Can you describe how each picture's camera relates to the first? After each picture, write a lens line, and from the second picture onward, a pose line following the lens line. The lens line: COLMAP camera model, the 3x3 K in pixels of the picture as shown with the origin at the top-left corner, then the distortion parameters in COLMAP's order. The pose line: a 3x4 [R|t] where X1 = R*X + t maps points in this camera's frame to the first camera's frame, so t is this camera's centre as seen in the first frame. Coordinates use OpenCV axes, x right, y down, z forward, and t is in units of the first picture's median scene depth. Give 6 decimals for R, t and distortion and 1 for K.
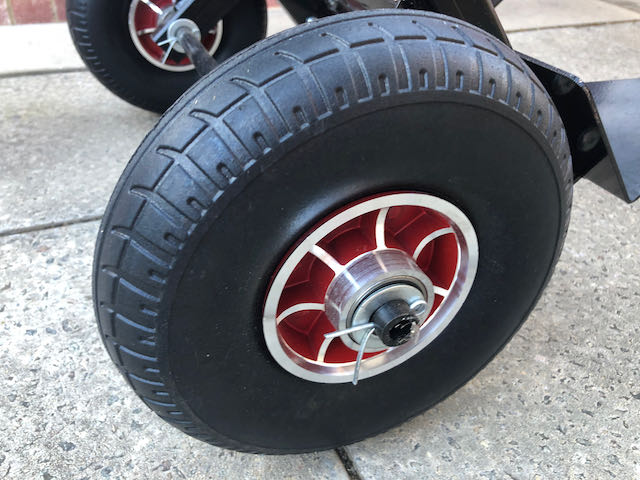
lens RADIAL K [[533.1, 0, 316.9], [0, 533.1, 237.6], [0, 0, 1]] dist [0.009110, 0.000221]
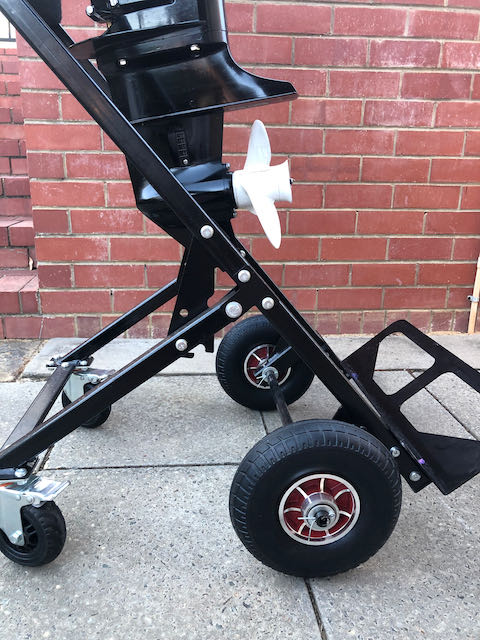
lens RADIAL K [[509.7, 0, 237.5], [0, 509.7, 315.7], [0, 0, 1]] dist [0.004565, -0.006688]
pose [[0.952647, 0.067613, -0.296466, 0.319485], [-0.165041, 0.933833, -0.317359, 0.057732], [0.255392, 0.351260, 0.900773, -1.442076]]
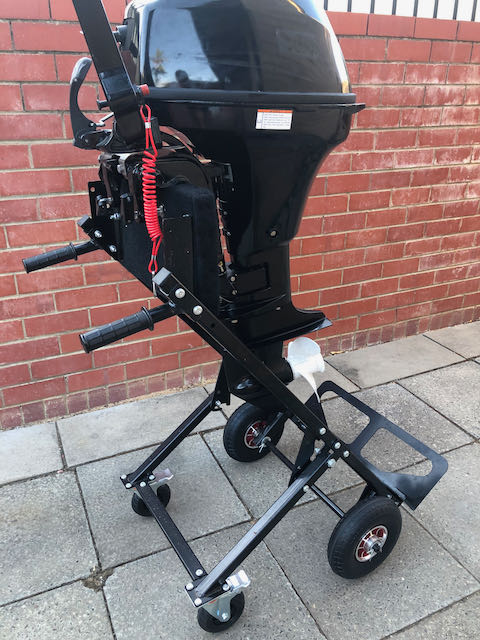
lens RADIAL K [[509.7, 0, 237.5], [0, 509.7, 315.7], [0, 0, 1]] dist [0.004565, -0.006688]
pose [[0.998942, -0.037239, 0.026985, 0.767169], [0.042079, 0.976880, -0.209606, -1.241305], [-0.018555, 0.210520, 0.977413, -2.830163]]
